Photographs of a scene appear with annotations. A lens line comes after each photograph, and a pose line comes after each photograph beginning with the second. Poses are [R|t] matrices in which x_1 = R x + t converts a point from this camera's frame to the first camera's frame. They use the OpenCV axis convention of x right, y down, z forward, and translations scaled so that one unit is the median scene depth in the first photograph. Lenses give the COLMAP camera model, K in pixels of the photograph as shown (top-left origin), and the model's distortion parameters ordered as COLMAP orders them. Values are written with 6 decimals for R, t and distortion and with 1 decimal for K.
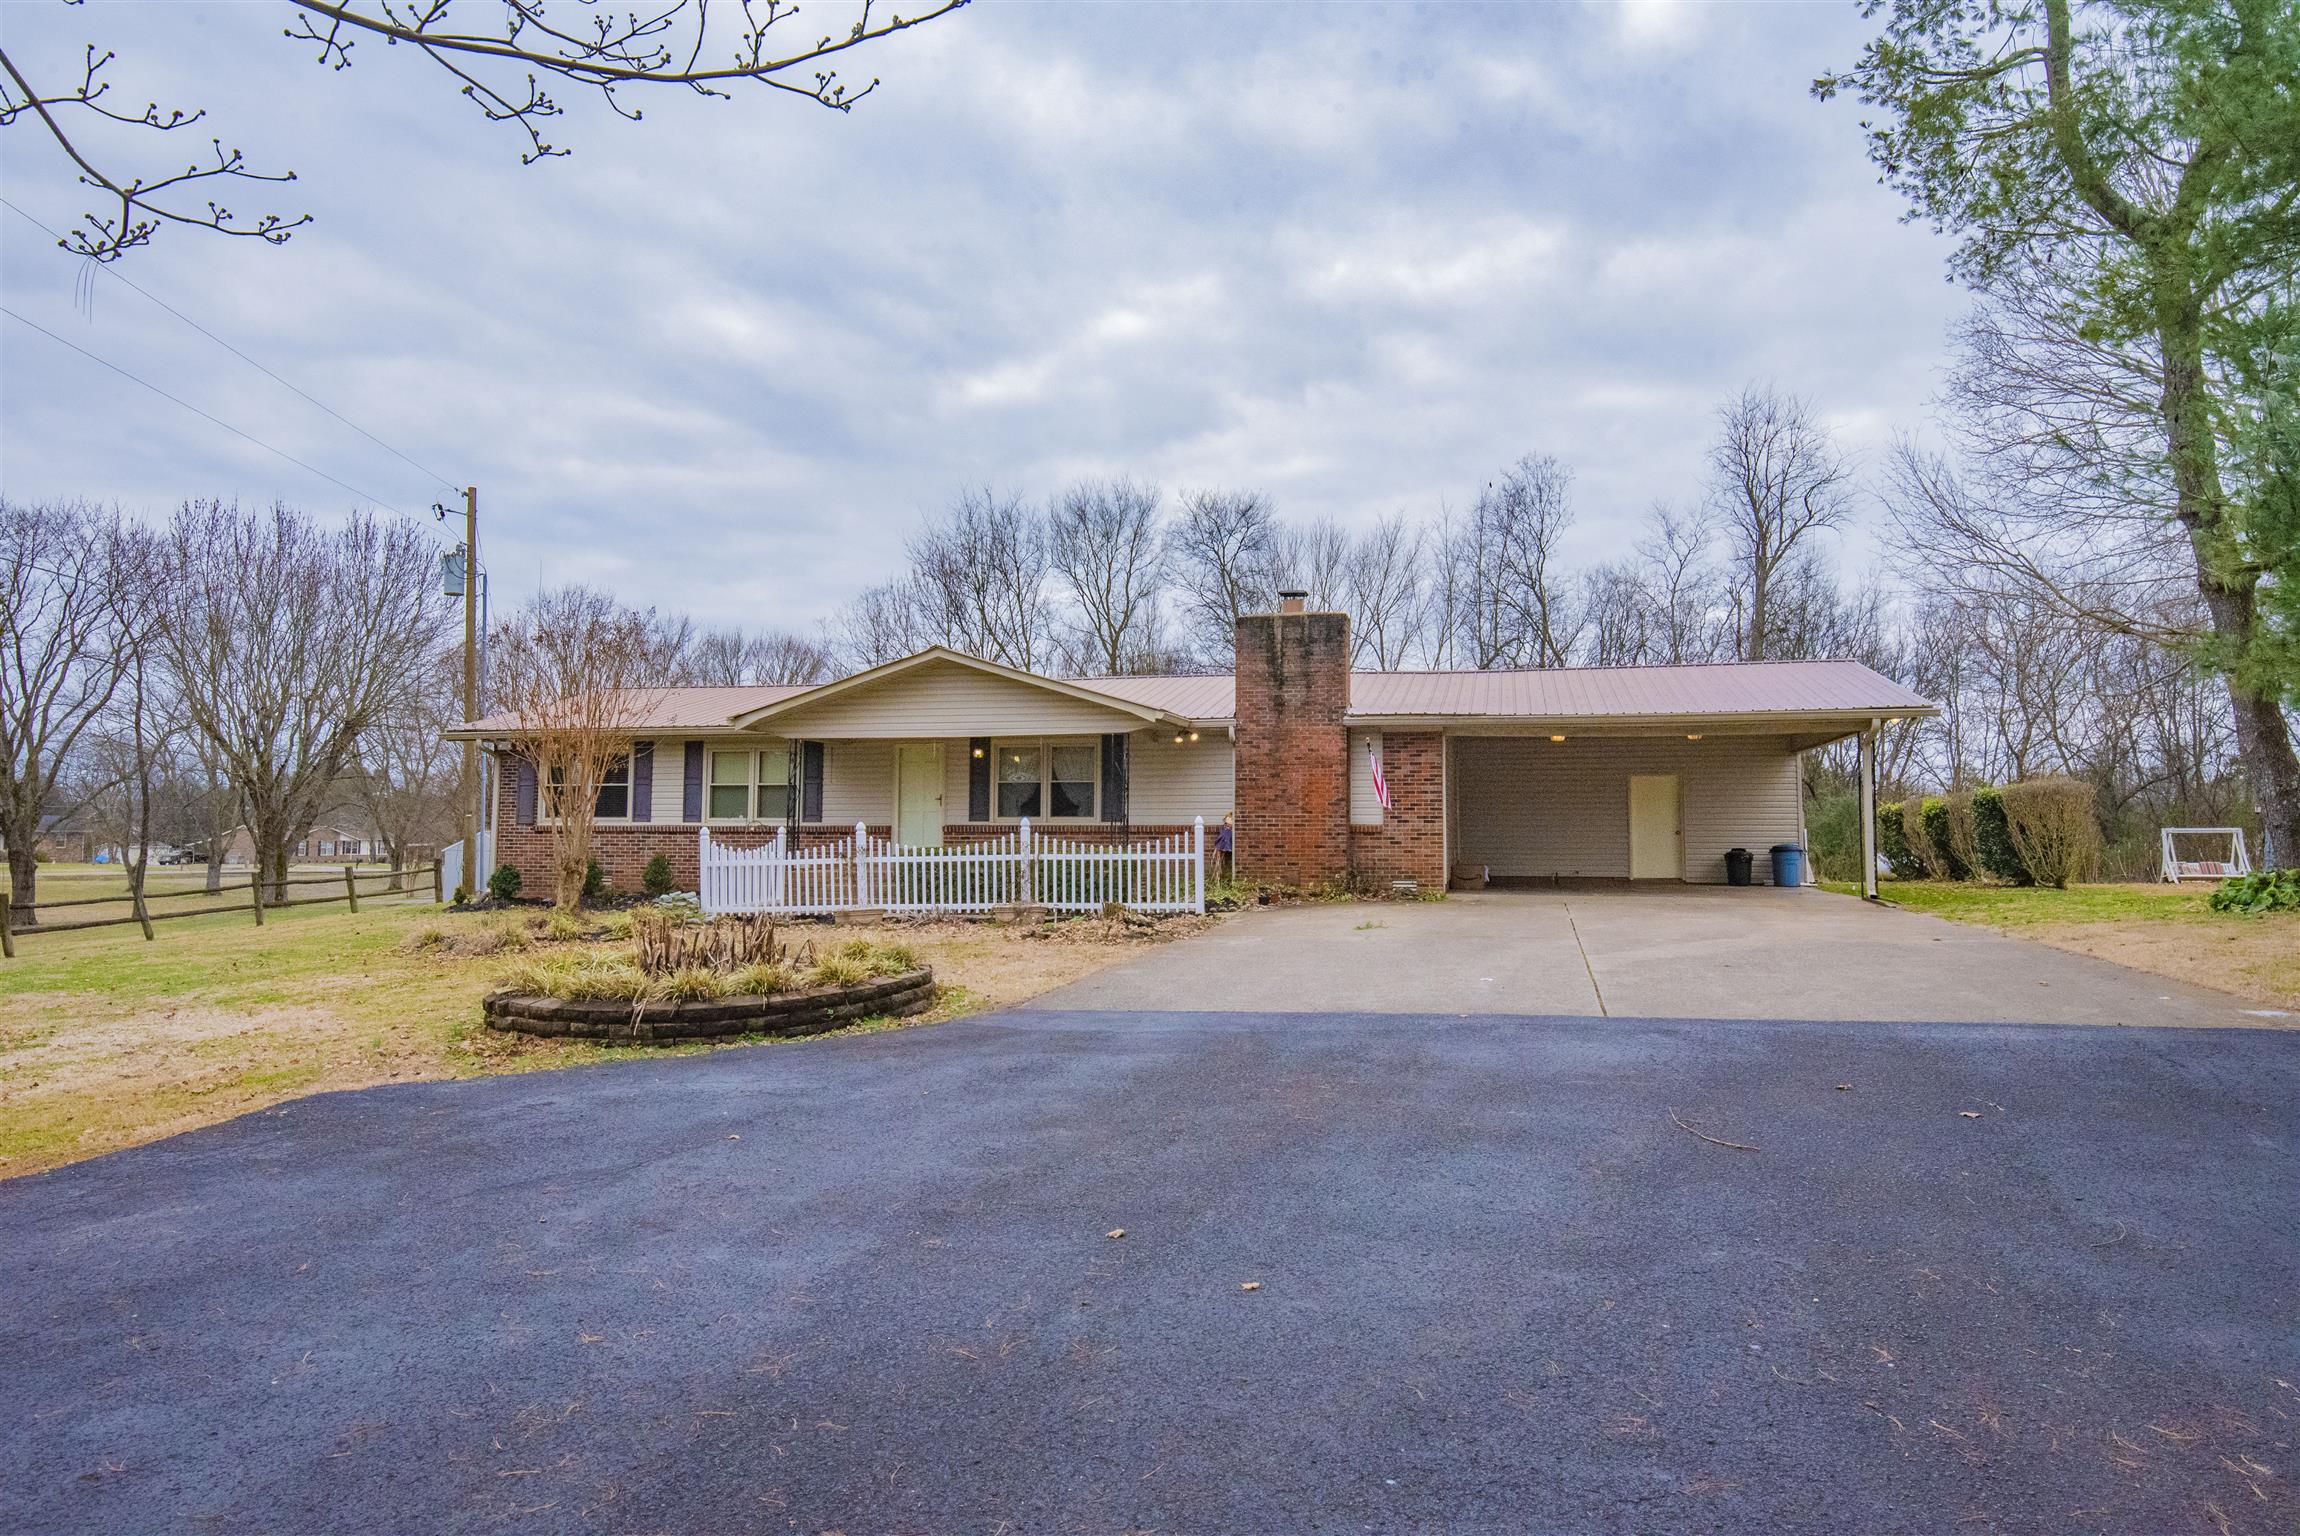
lens RADIAL K [[920.2, 0, 1214.8], [0, 920.2, 788.8], [0, 0, 1]] dist [0.002516, -0.005684]
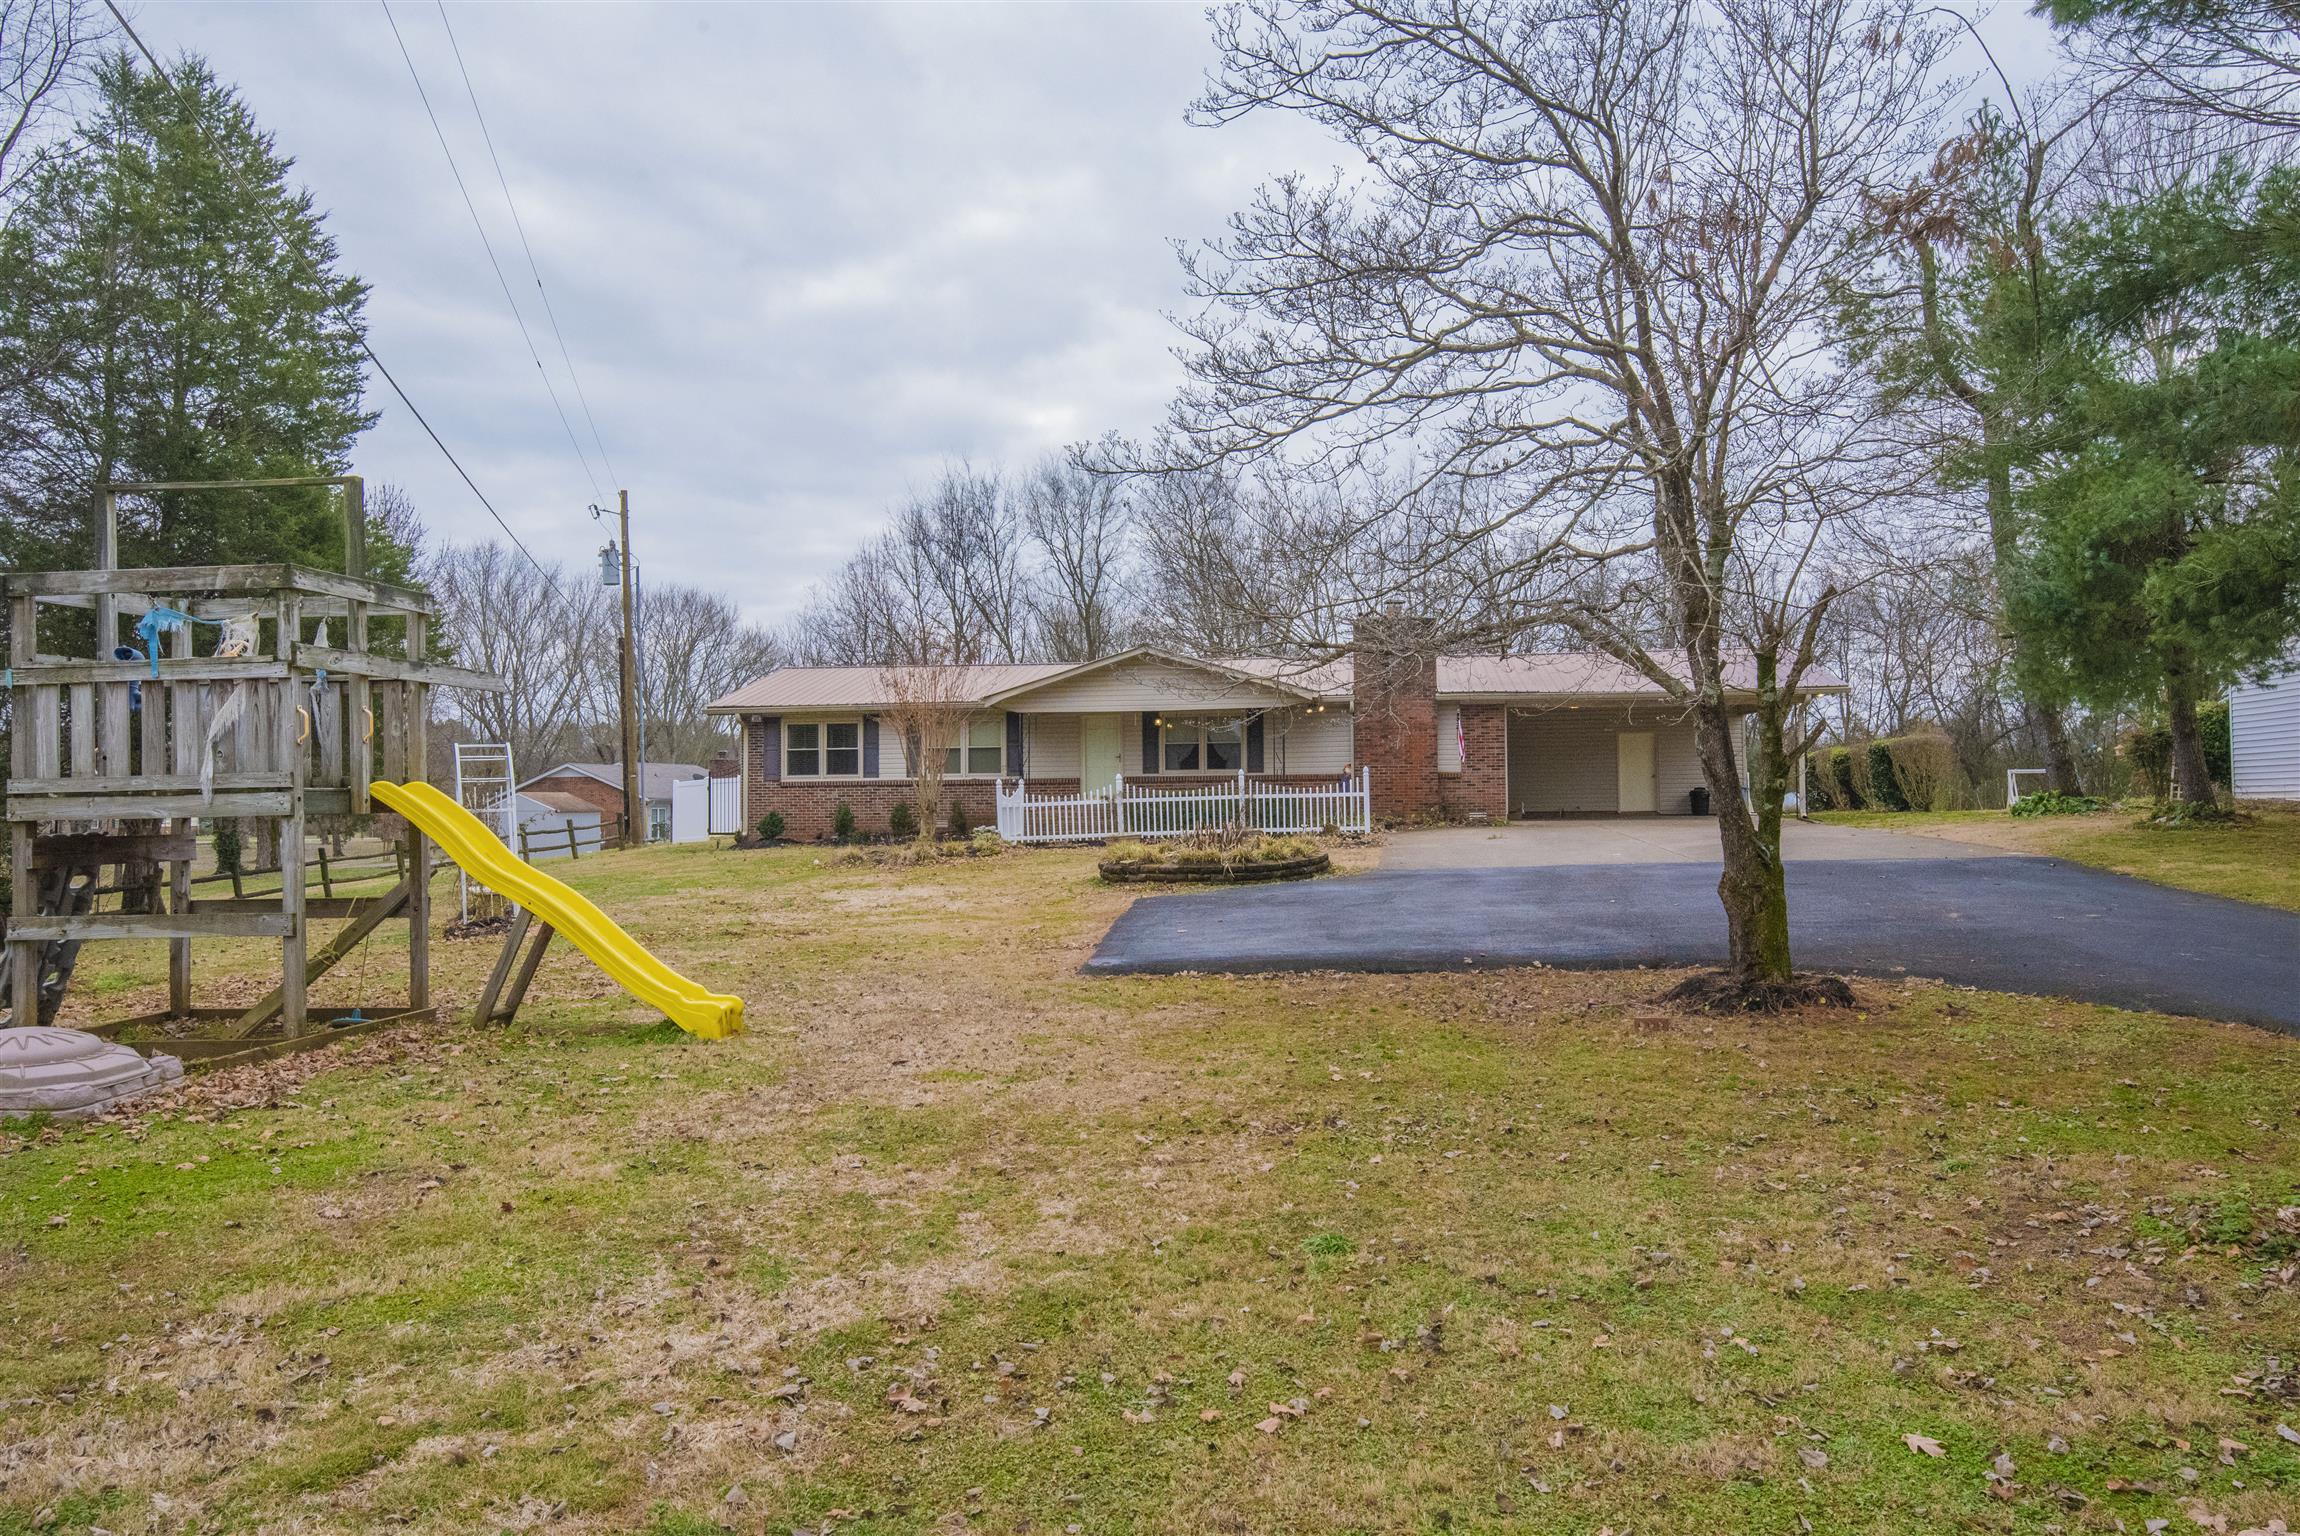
lens RADIAL K [[980.8, 0, 1149.4], [0, 980.8, 761.3], [0, 0, 1]] dist [-0.000687, -0.008688]
pose [[0.997883, -0.011289, 0.064043, -0.338746], [0.010121, 0.999777, 0.018519, -0.007814], [-0.064238, -0.017832, 0.997775, -0.386646]]
